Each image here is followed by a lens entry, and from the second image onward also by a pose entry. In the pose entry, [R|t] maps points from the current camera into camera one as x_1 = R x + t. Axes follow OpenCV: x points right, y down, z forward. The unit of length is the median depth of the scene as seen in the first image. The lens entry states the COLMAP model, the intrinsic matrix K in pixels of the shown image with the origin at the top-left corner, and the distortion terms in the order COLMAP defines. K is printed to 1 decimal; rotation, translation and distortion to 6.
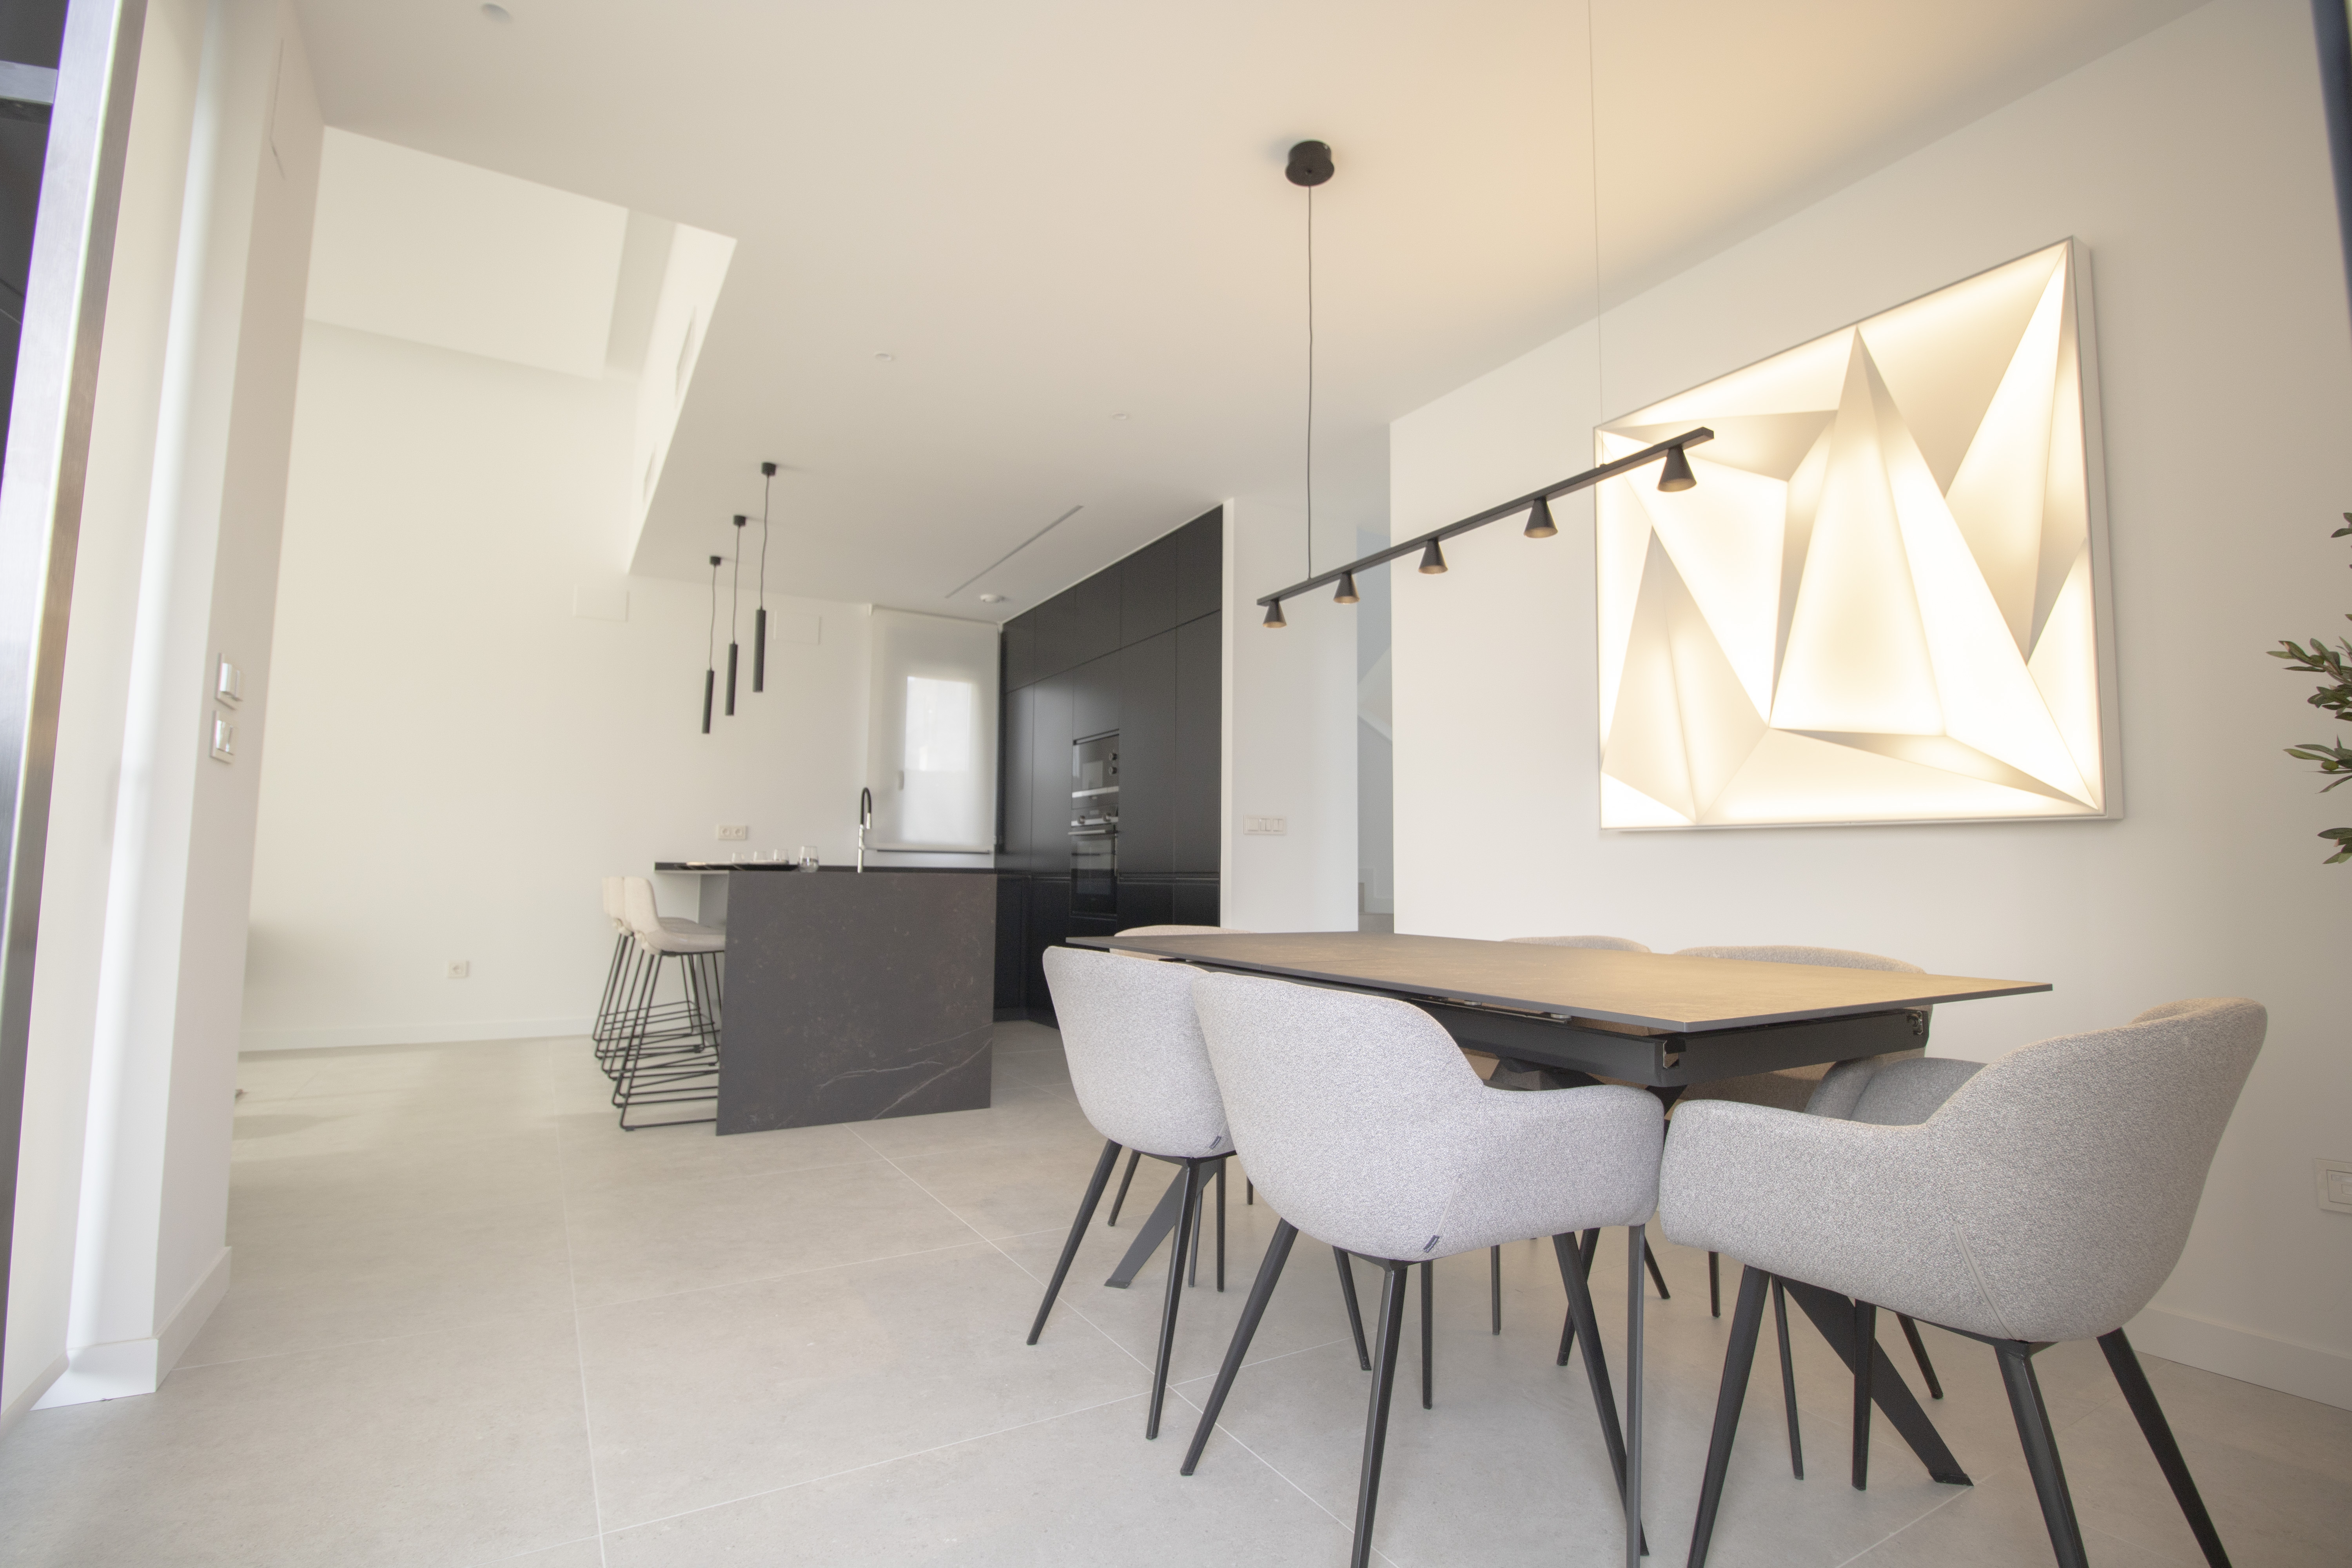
lens RADIAL K [[1081.1, 0, 1182.5], [0, 1081.1, 780.4], [0, 0, 1]] dist [-0.024446, -0.000481]
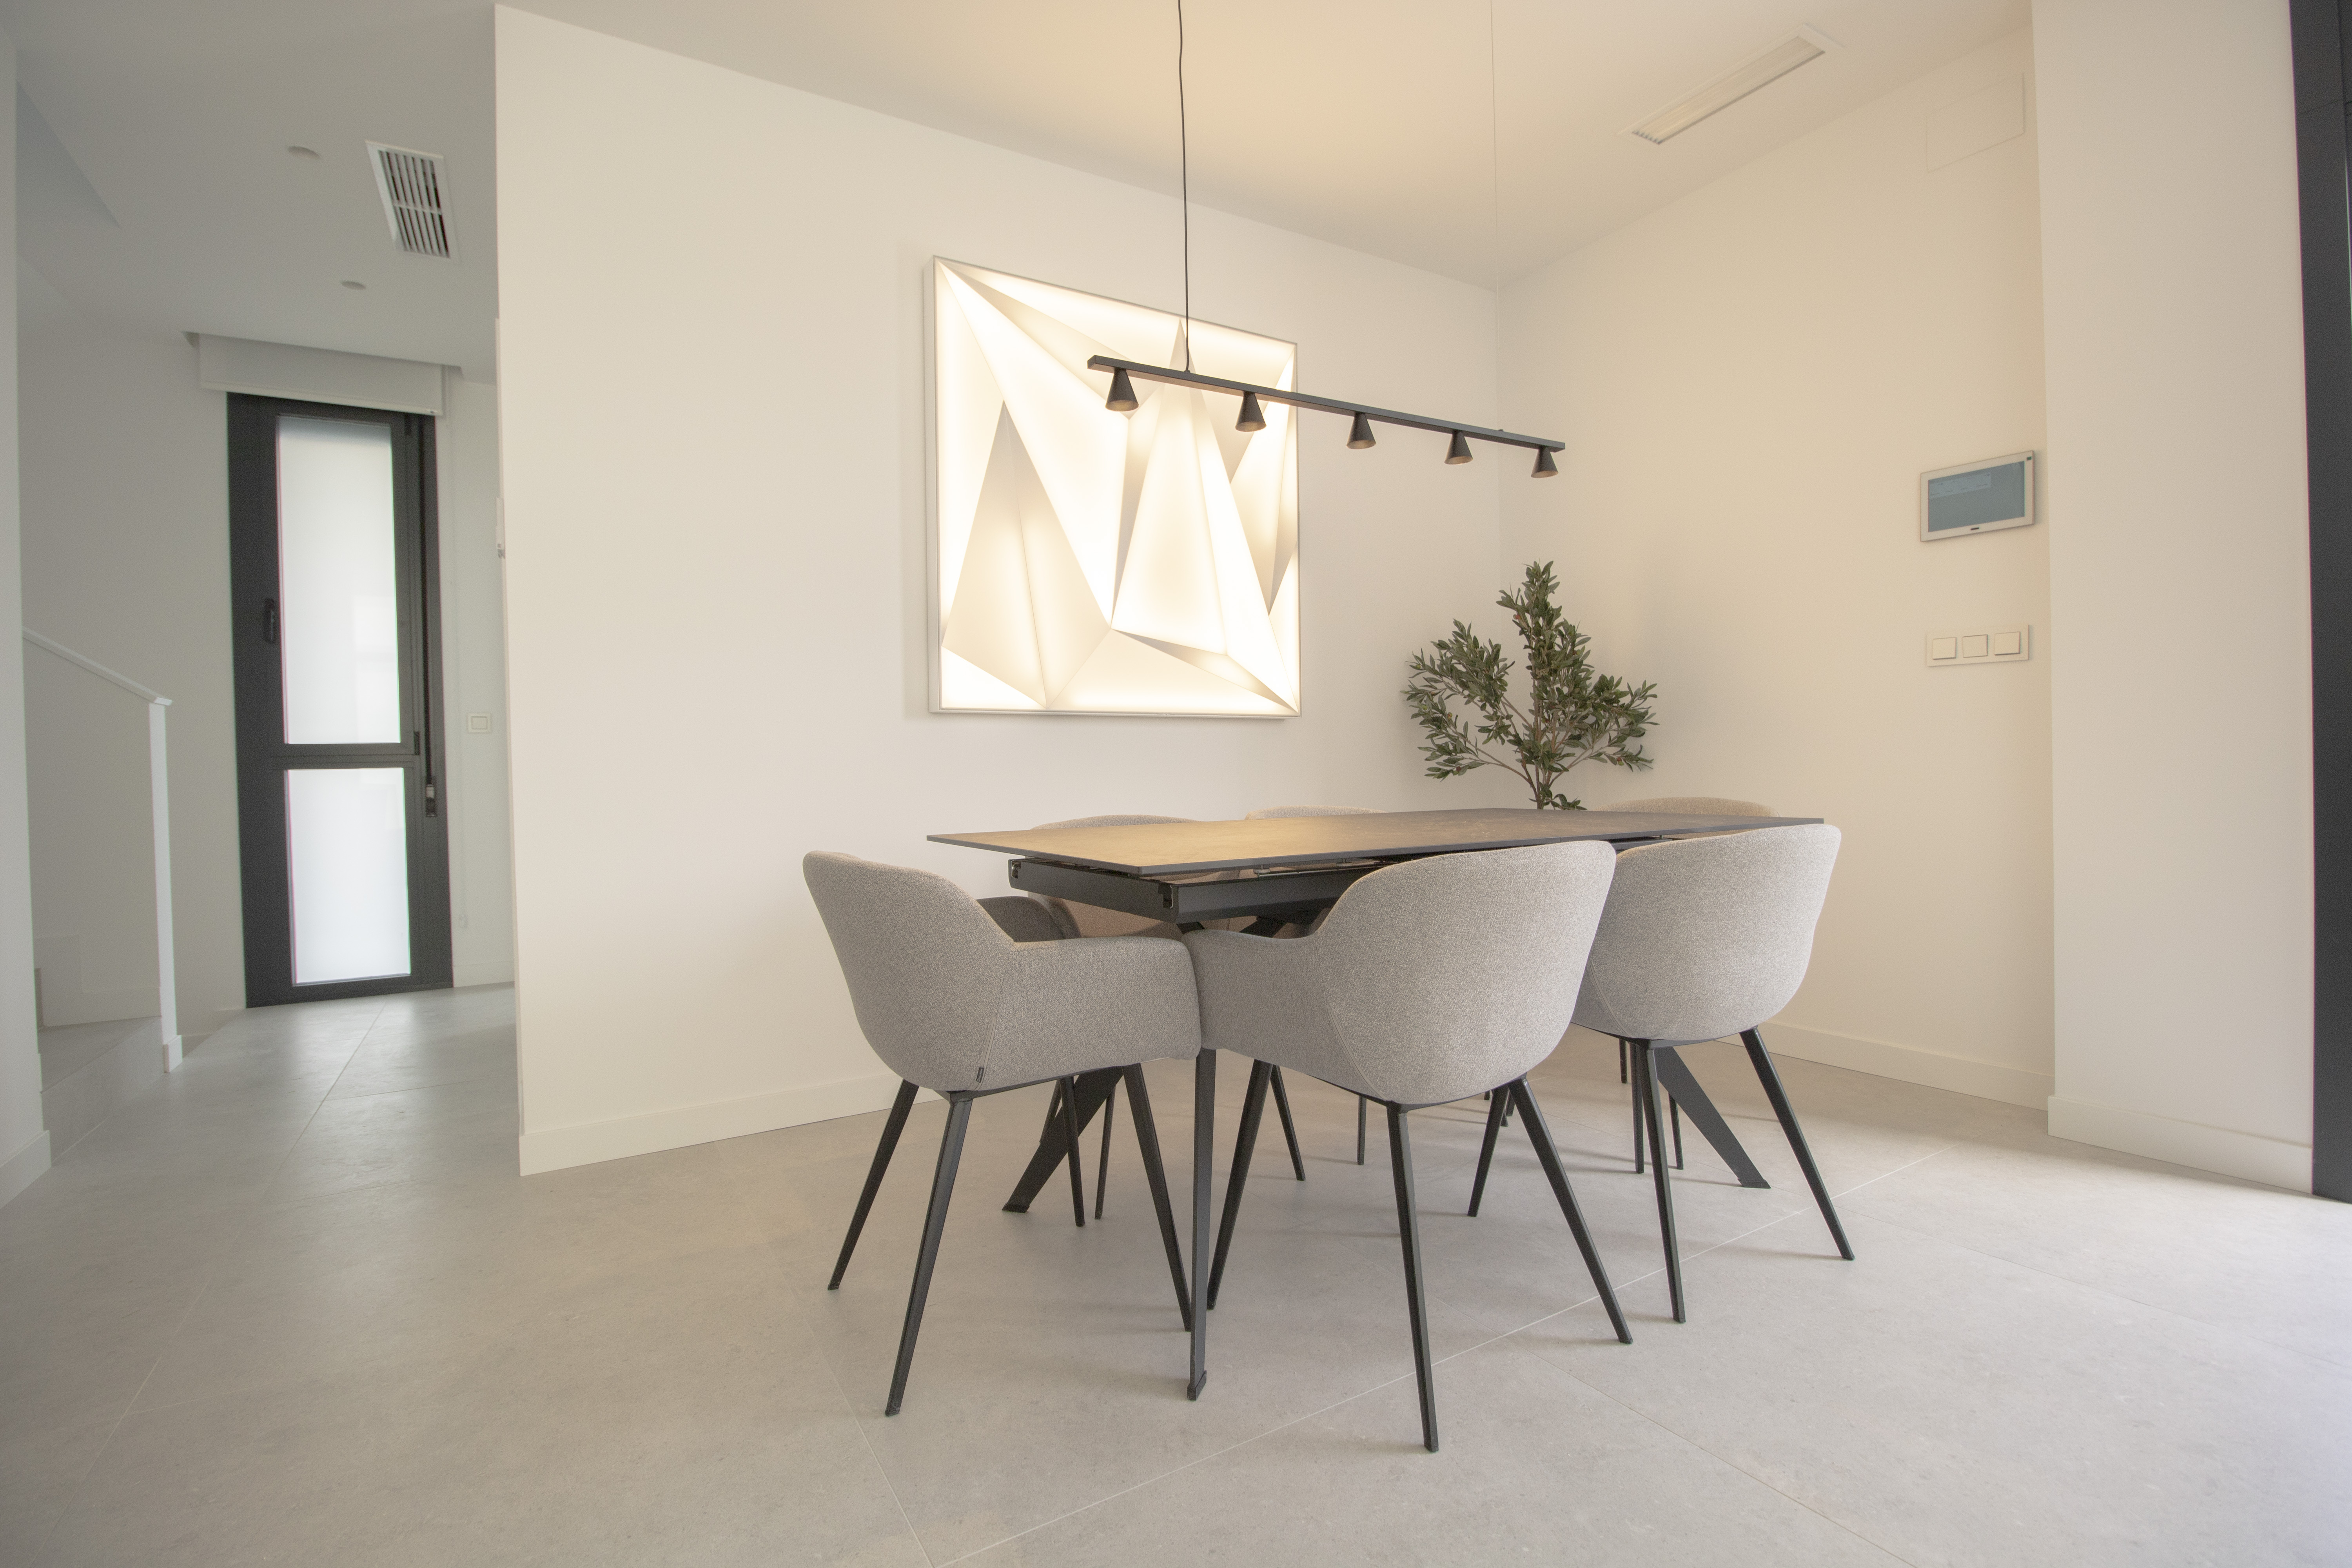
lens RADIAL K [[1081.1, 0, 1182.5], [0, 1081.1, 780.4], [0, 0, 1]] dist [-0.024446, -0.000481]
pose [[0.001252, -0.020635, 0.999786, -0.644506], [-0.066745, 0.997556, 0.020672, 0.088288], [-0.997769, -0.066756, -0.000129, 0.958375]]
